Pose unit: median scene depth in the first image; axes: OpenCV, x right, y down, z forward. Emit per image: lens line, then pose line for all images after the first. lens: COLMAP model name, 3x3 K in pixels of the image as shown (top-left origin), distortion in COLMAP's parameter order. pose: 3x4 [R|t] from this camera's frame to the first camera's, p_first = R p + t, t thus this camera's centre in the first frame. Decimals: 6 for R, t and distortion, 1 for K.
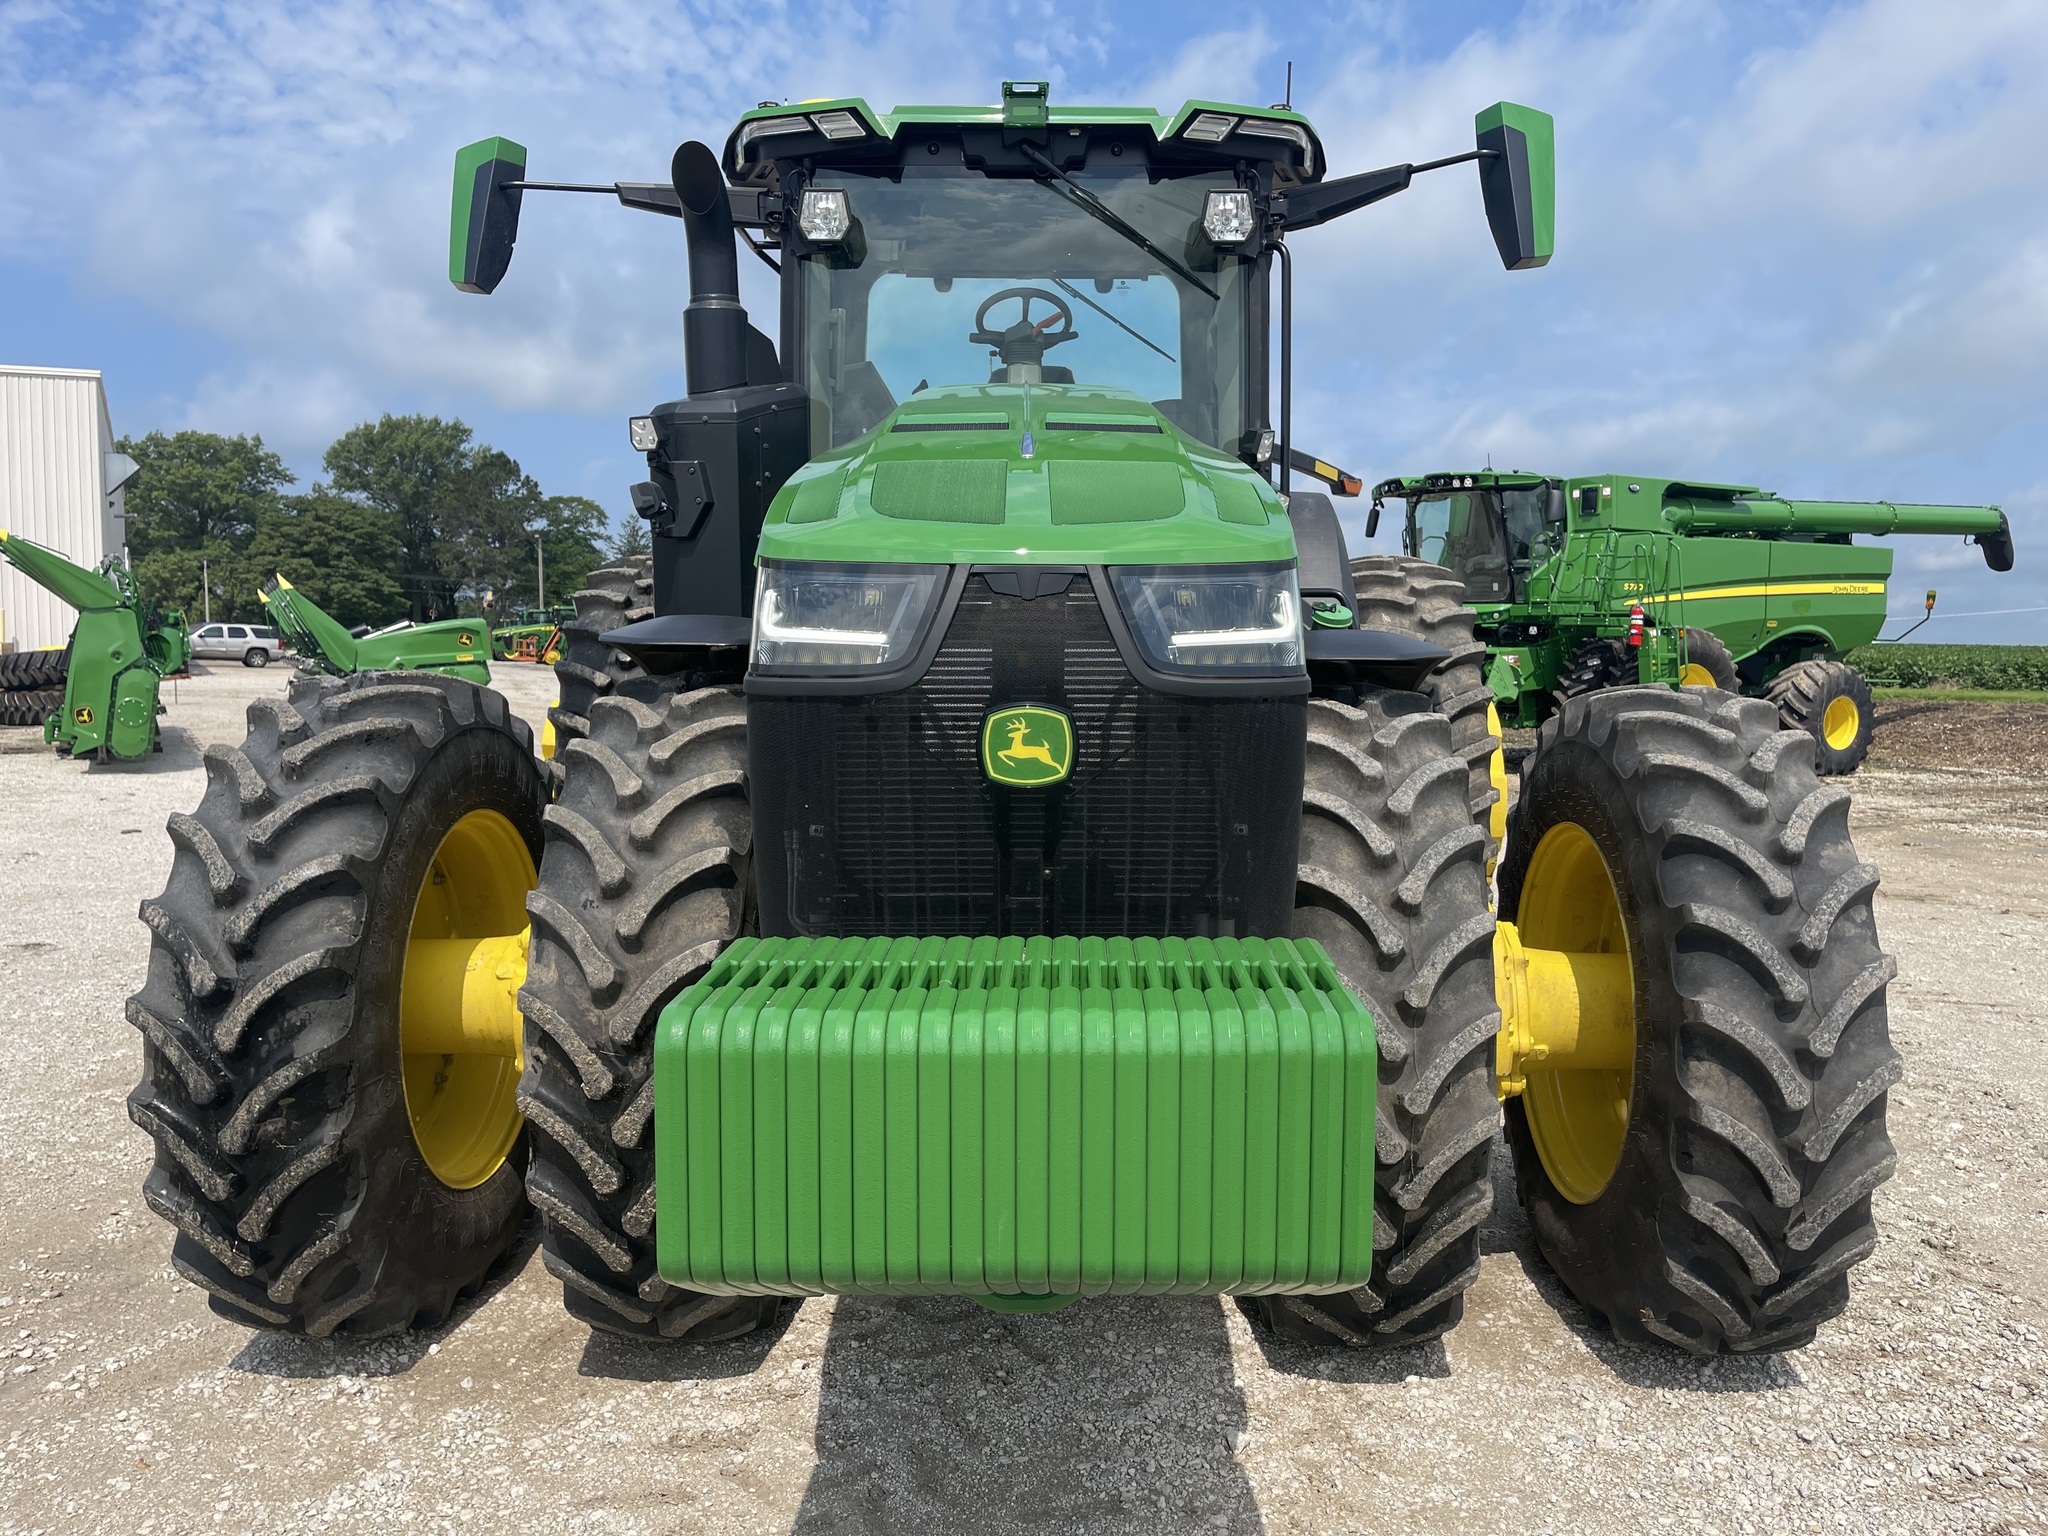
lens RADIAL K [[1574.0, 0, 1053.1], [0, 1574.0, 775.5], [0, 0, 1]] dist [0.100400, -0.129278]
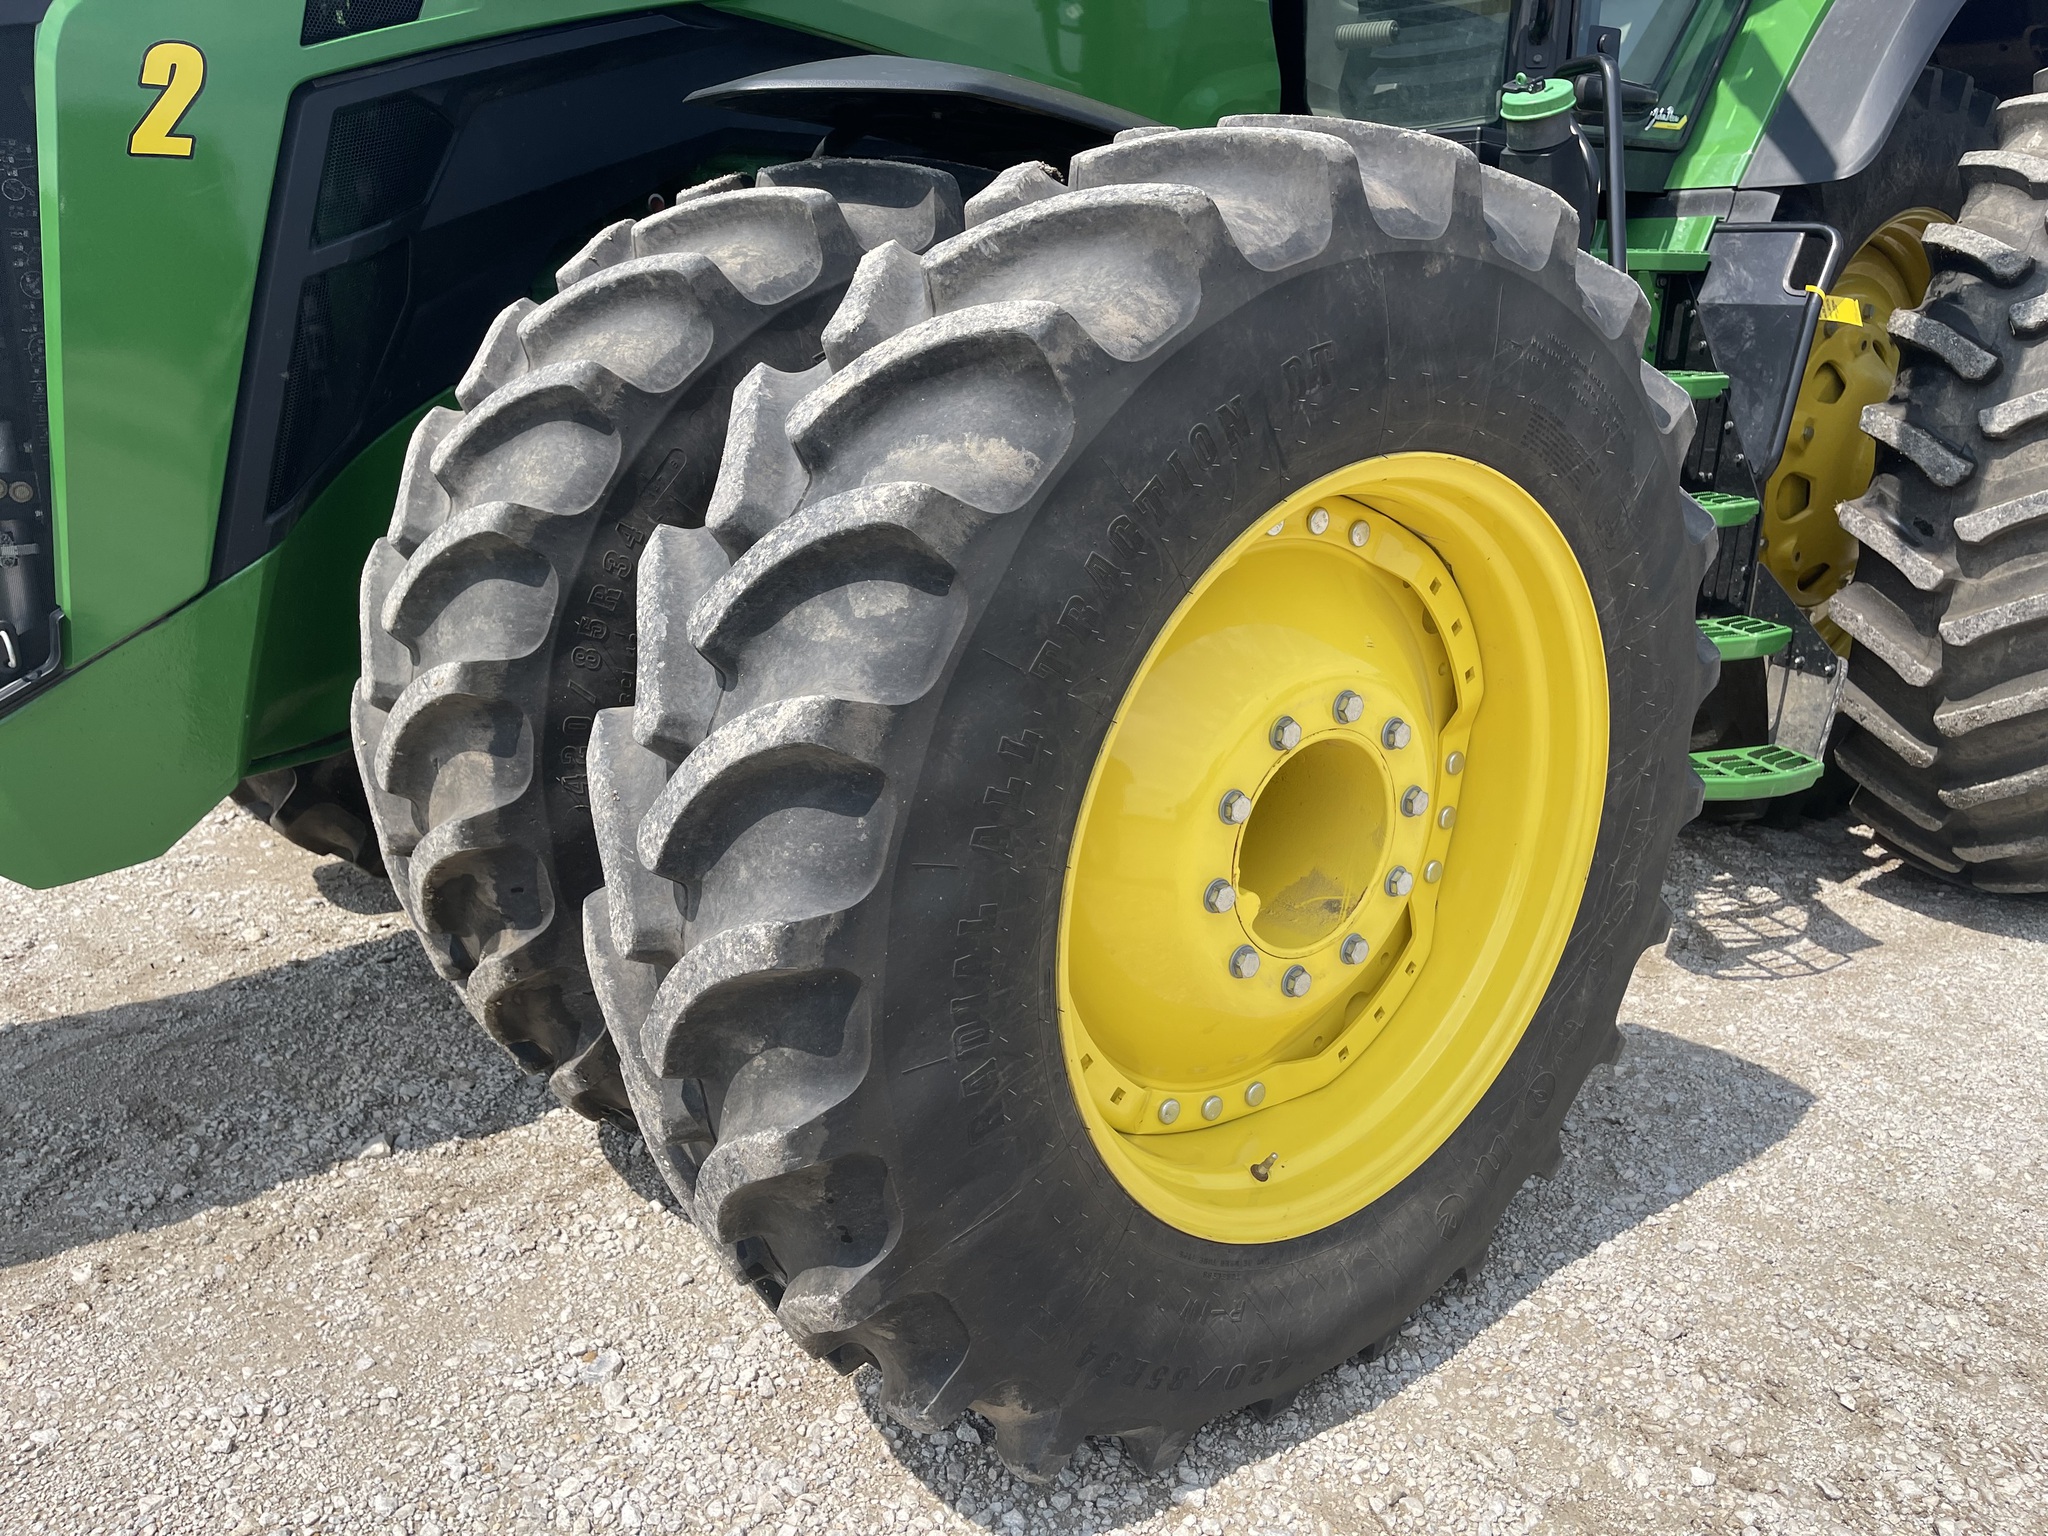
lens RADIAL K [[1569.3, 0, 1029.7], [0, 1569.3, 780.6], [0, 0, 1]] dist [0.078230, -0.106074]
pose [[0.637467, 0.232427, -0.734584, 0.676829], [-0.090411, 0.969392, 0.228264, 0.026600], [0.765155, -0.079096, 0.638969, 0.605163]]
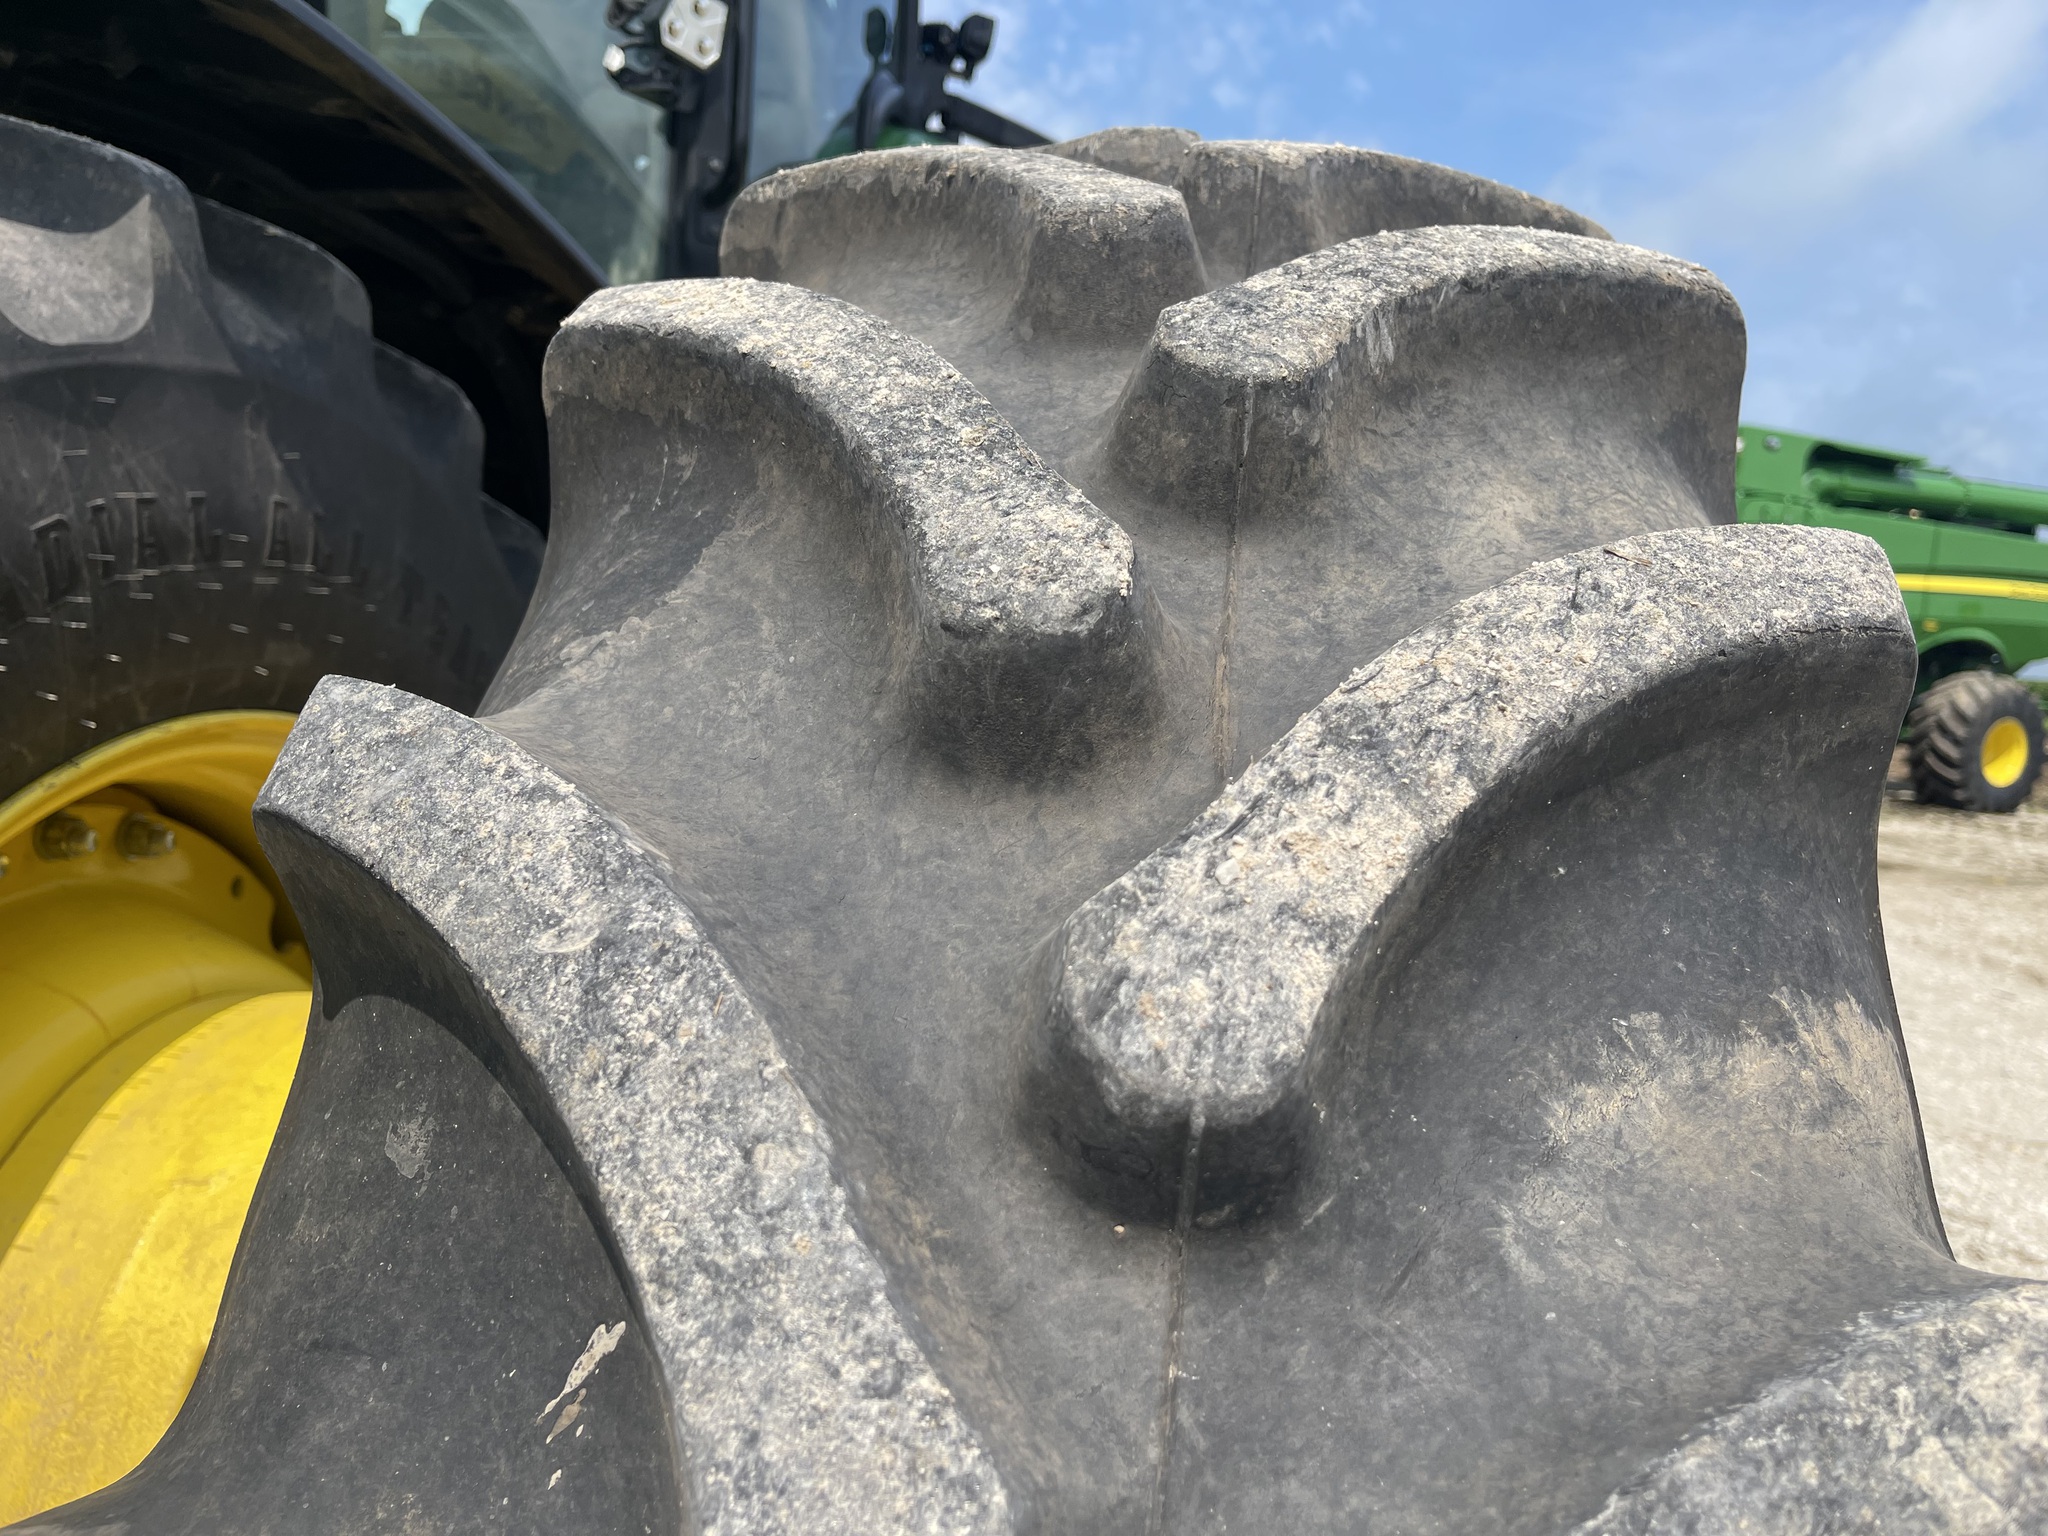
lens RADIAL K [[1559.9, 0, 1030.5], [0, 1559.9, 813.7], [0, 0, 1]] dist [0.072729, -0.054206]
pose [[0.993125, 0.090839, -0.073829, 0.366206], [-0.087951, 0.995261, 0.041480, 0.022359], [0.077247, -0.034702, 0.996408, 0.724720]]
